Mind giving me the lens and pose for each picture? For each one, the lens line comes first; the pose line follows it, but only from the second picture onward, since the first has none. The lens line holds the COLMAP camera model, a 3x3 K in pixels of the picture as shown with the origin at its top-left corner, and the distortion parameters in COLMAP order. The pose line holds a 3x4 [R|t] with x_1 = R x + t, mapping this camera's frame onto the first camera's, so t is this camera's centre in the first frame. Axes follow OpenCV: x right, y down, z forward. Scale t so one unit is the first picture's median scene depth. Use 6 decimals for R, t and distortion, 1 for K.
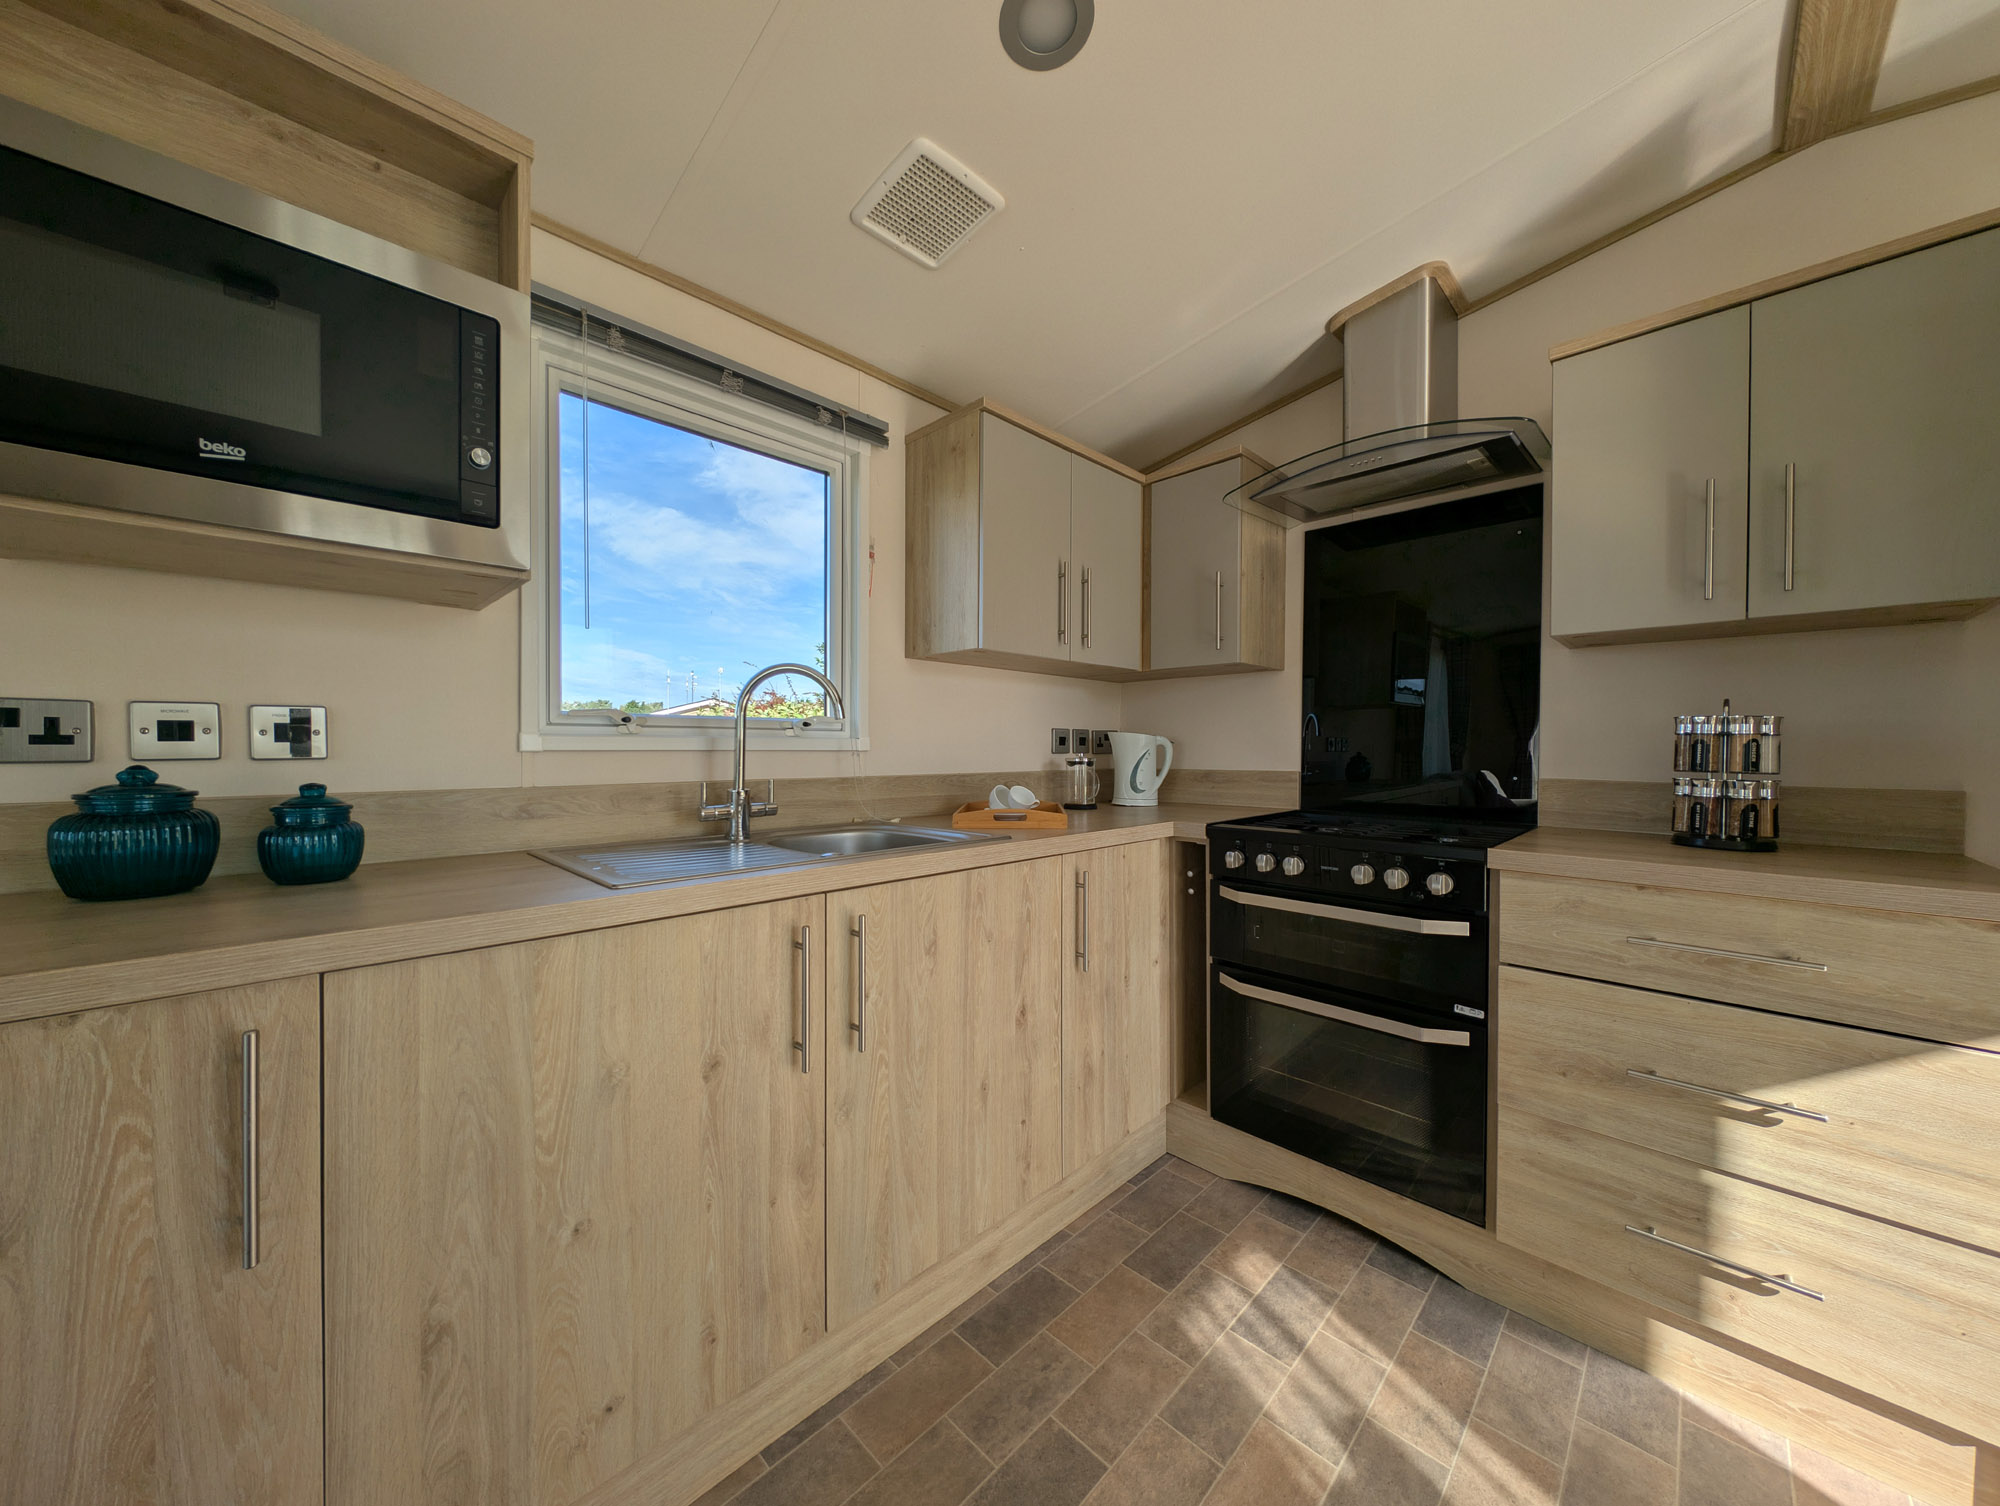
lens RADIAL K [[709.2, 0, 997.3], [0, 709.2, 756.8], [0, 0, 1]] dist [0.004789, -0.002100]
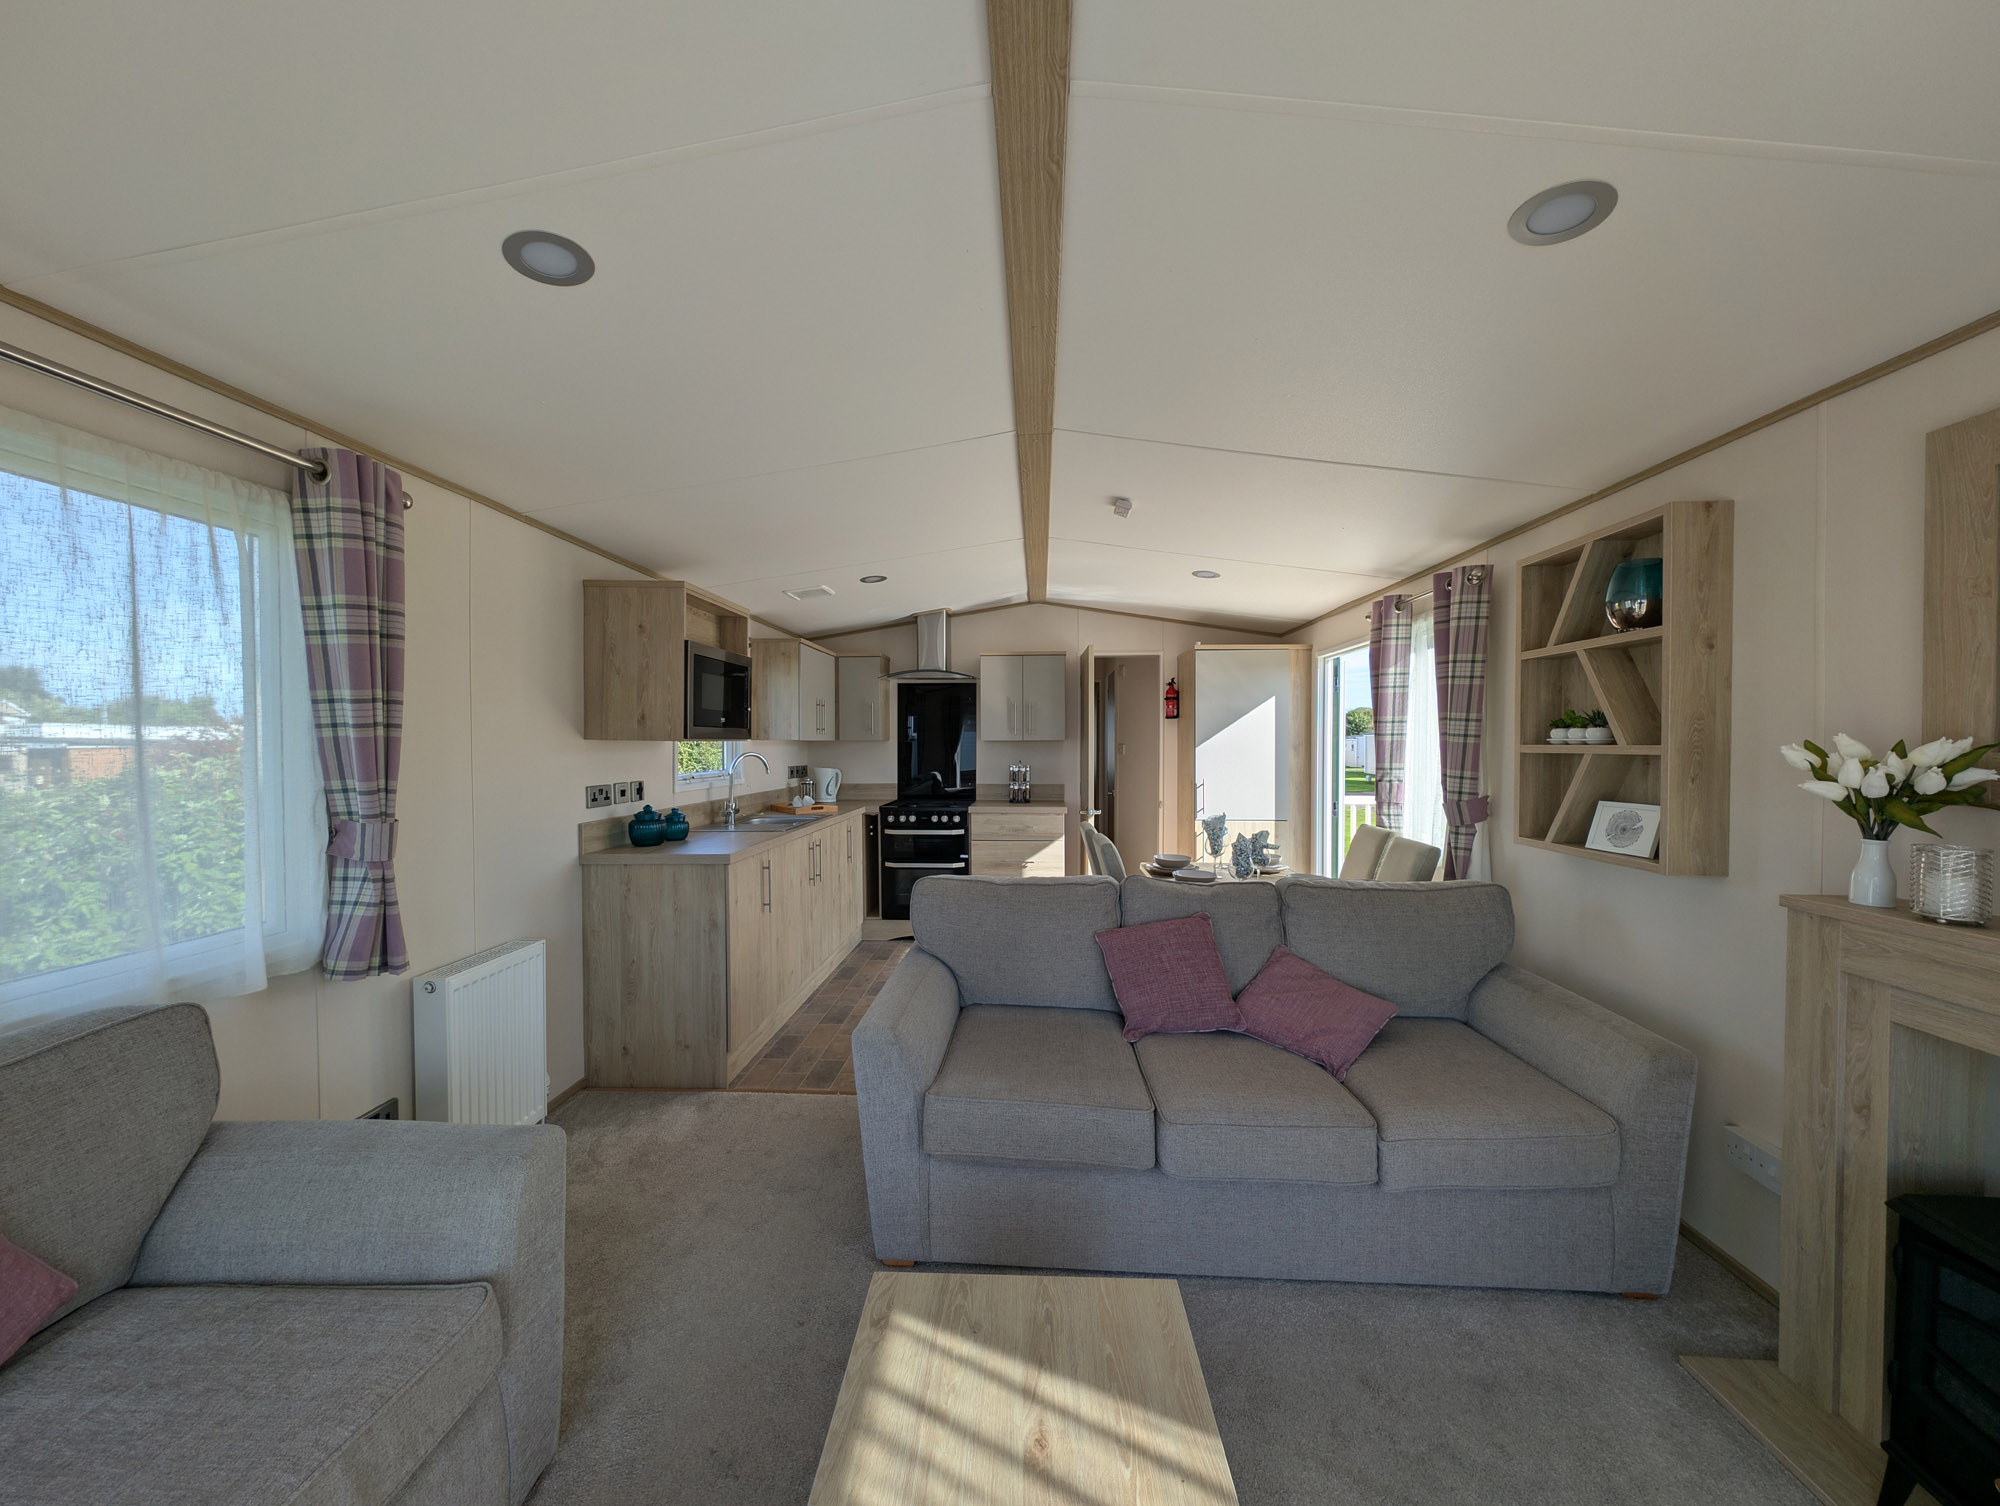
lens RADIAL K [[709.2, 0, 1004.7], [0, 709.2, 745.8], [0, 0, 1]] dist [0.004789, -0.002100]
pose [[0.745722, -0.006377, 0.666227, -1.358853], [0.011741, 0.999925, -0.003570, -0.141012], [-0.666154, 0.010484, 0.745740, -1.556226]]
